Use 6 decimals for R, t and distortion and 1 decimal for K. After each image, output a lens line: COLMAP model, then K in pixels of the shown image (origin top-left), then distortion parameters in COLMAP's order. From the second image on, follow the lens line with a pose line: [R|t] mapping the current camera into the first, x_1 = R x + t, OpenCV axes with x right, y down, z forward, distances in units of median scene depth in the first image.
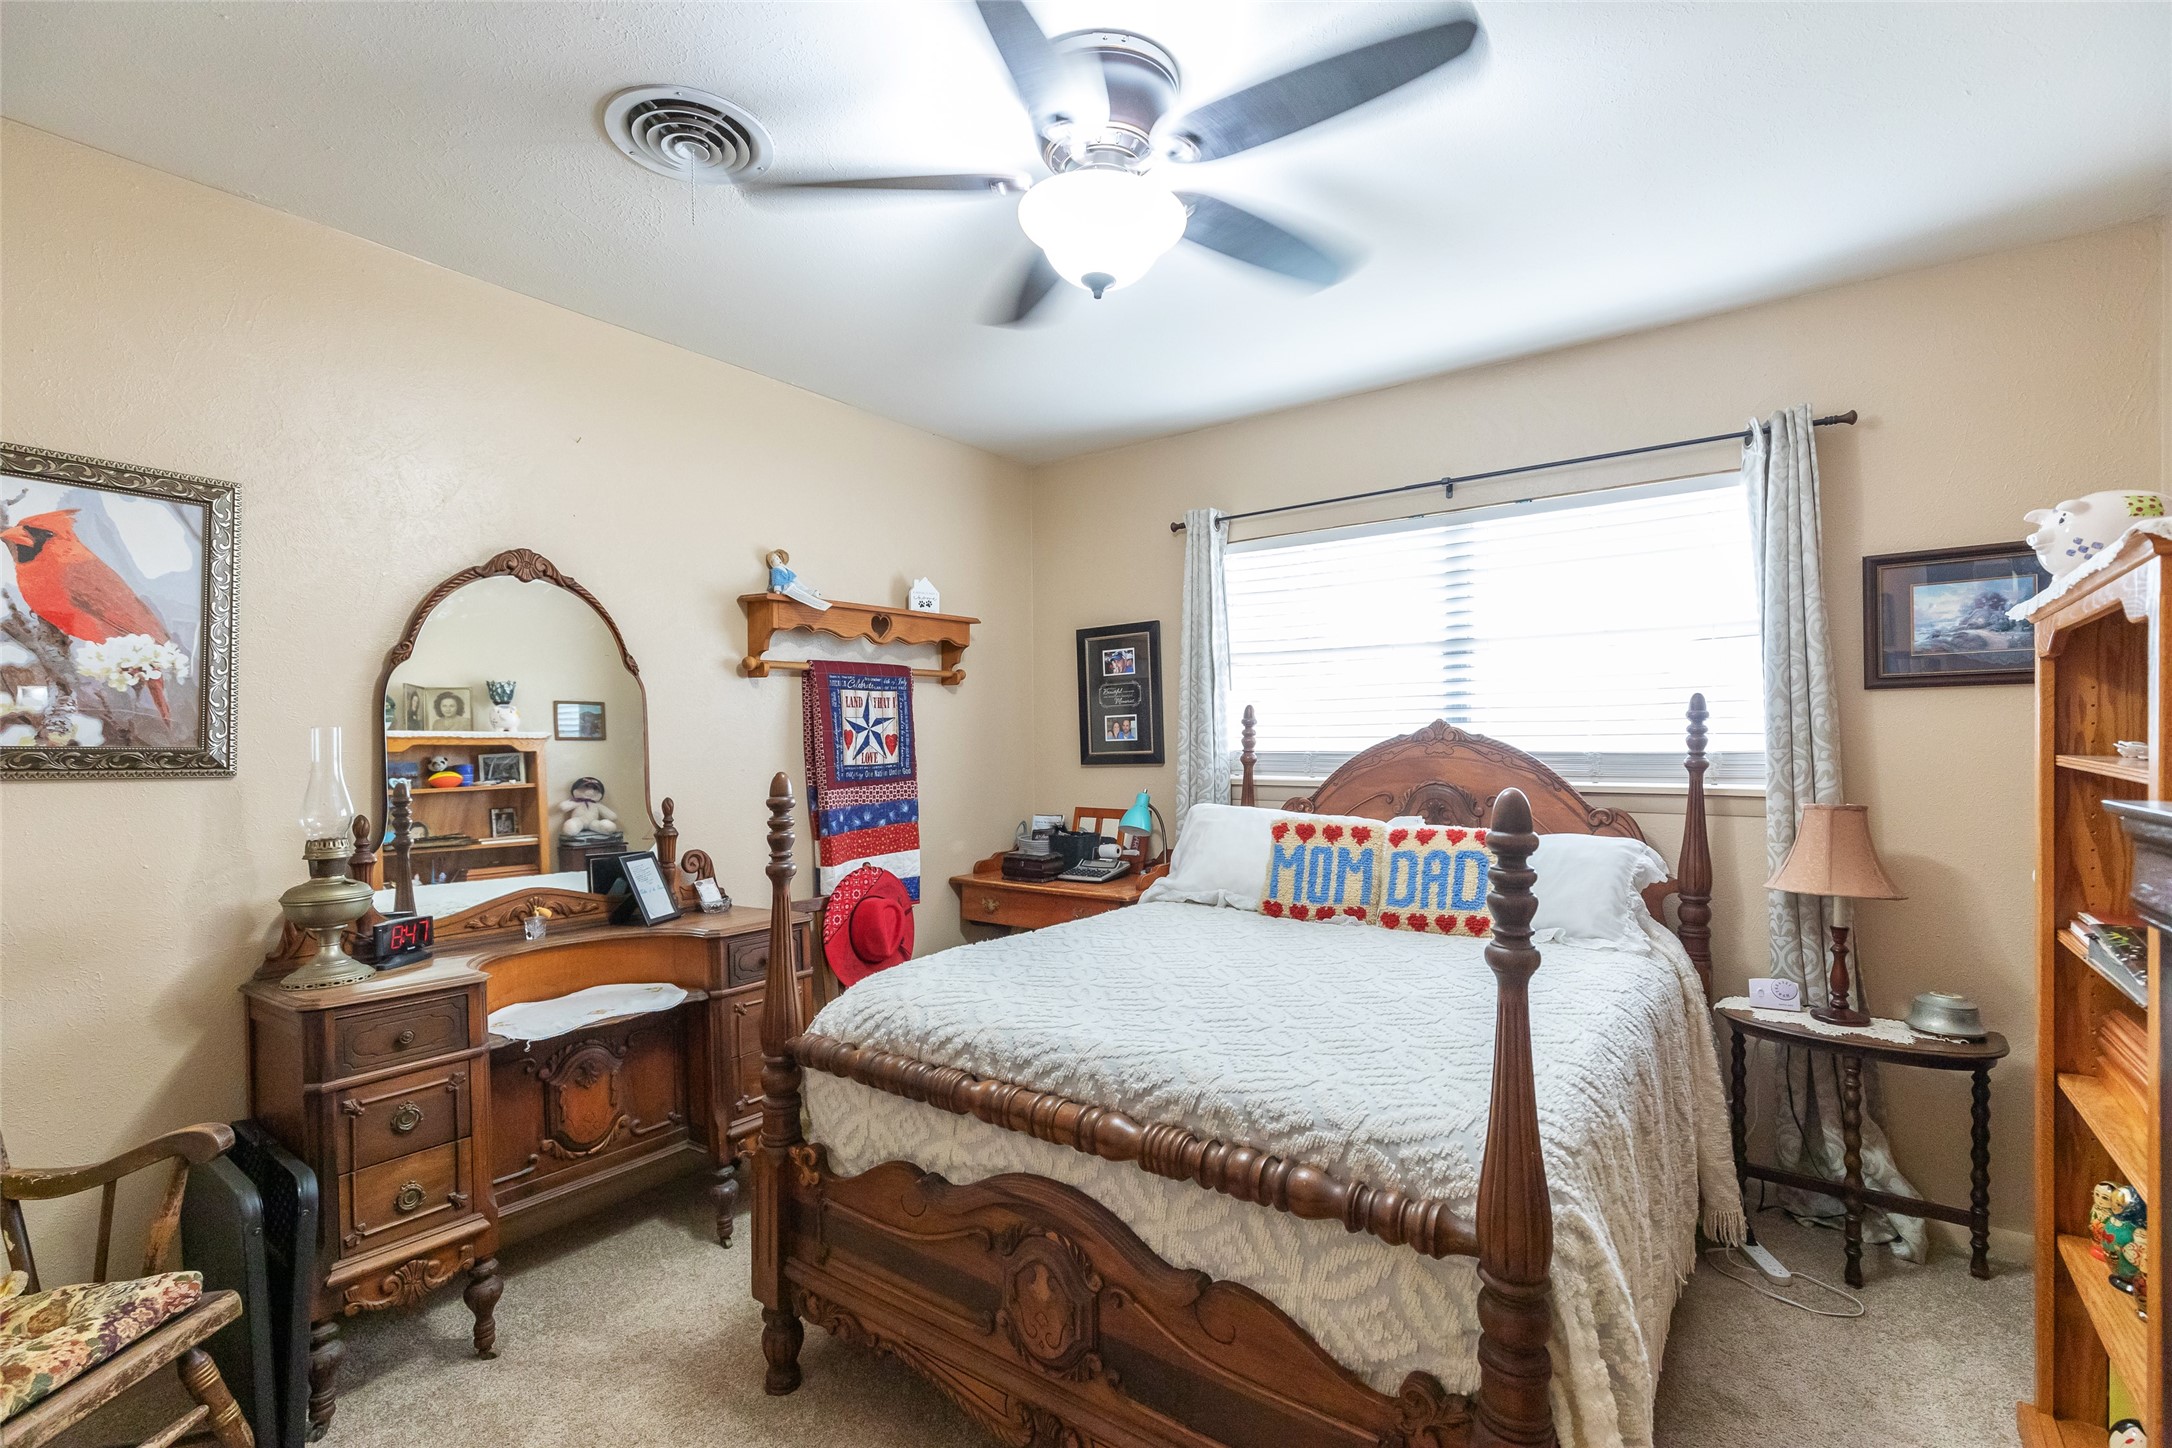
lens RADIAL K [[966.9, 0, 1086.0], [0, 966.9, 724.0], [0, 0, 1]] dist [0.008690, 0.000072]
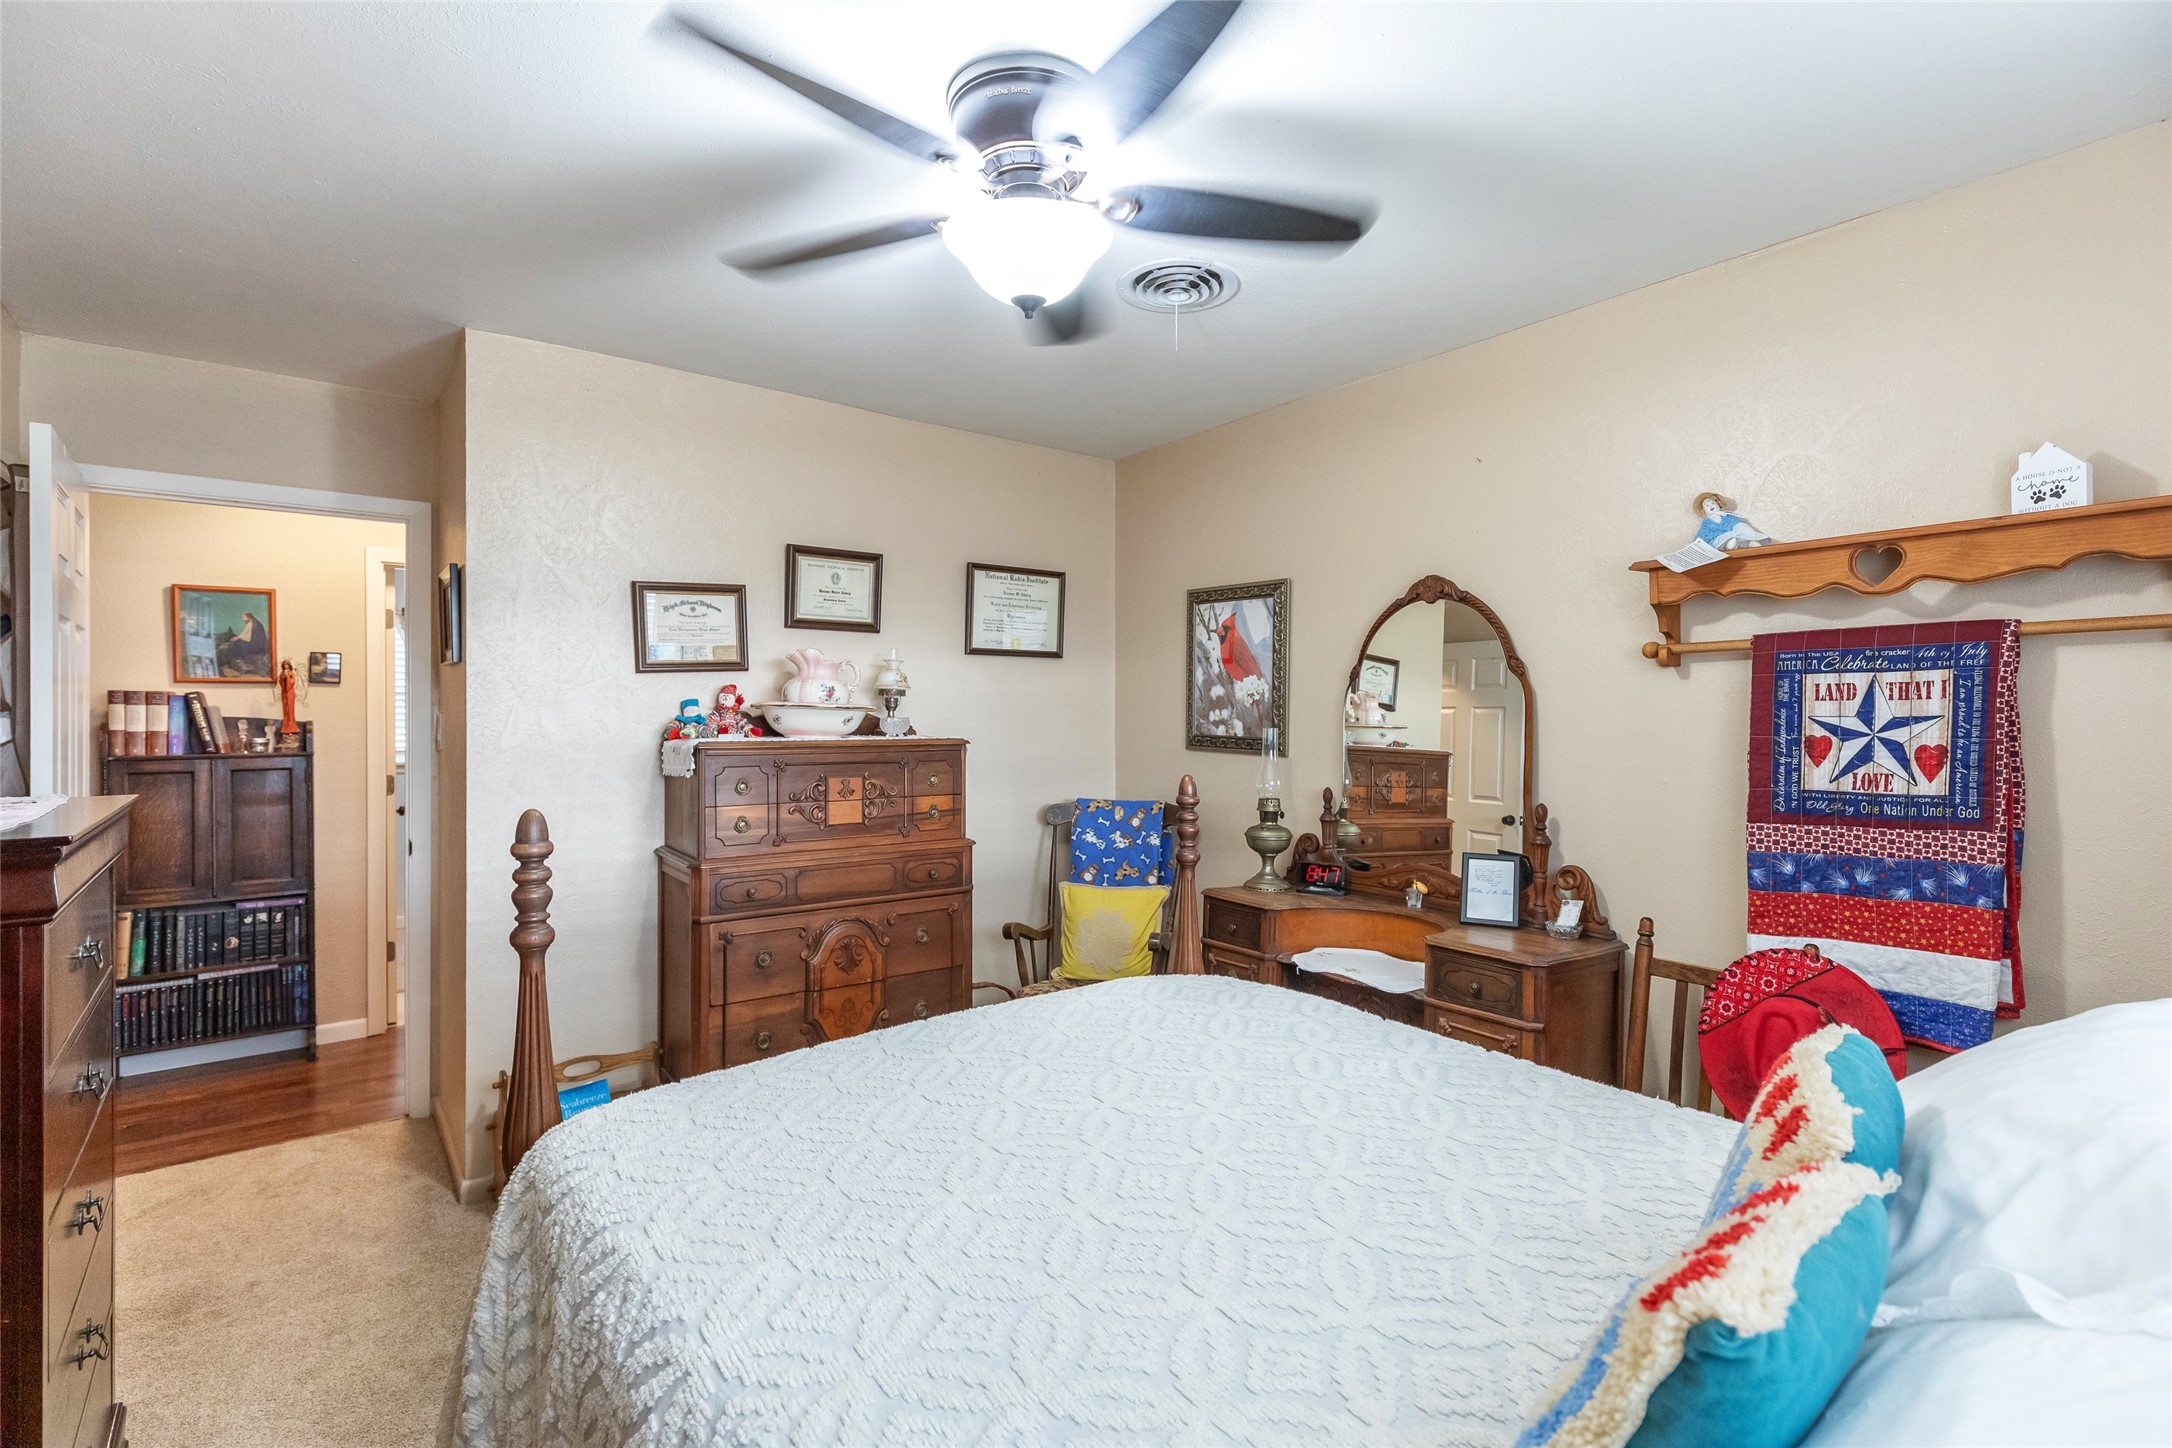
lens RADIAL K [[966.9, 0, 1086.0], [0, 966.9, 724.0], [0, 0, 1]] dist [0.008690, 0.000072]
pose [[-0.247767, 0.014758, -0.968707, 0.502399], [0.013925, 0.999835, 0.011671, -0.016179], [0.968720, -0.010597, -0.247931, 0.683470]]
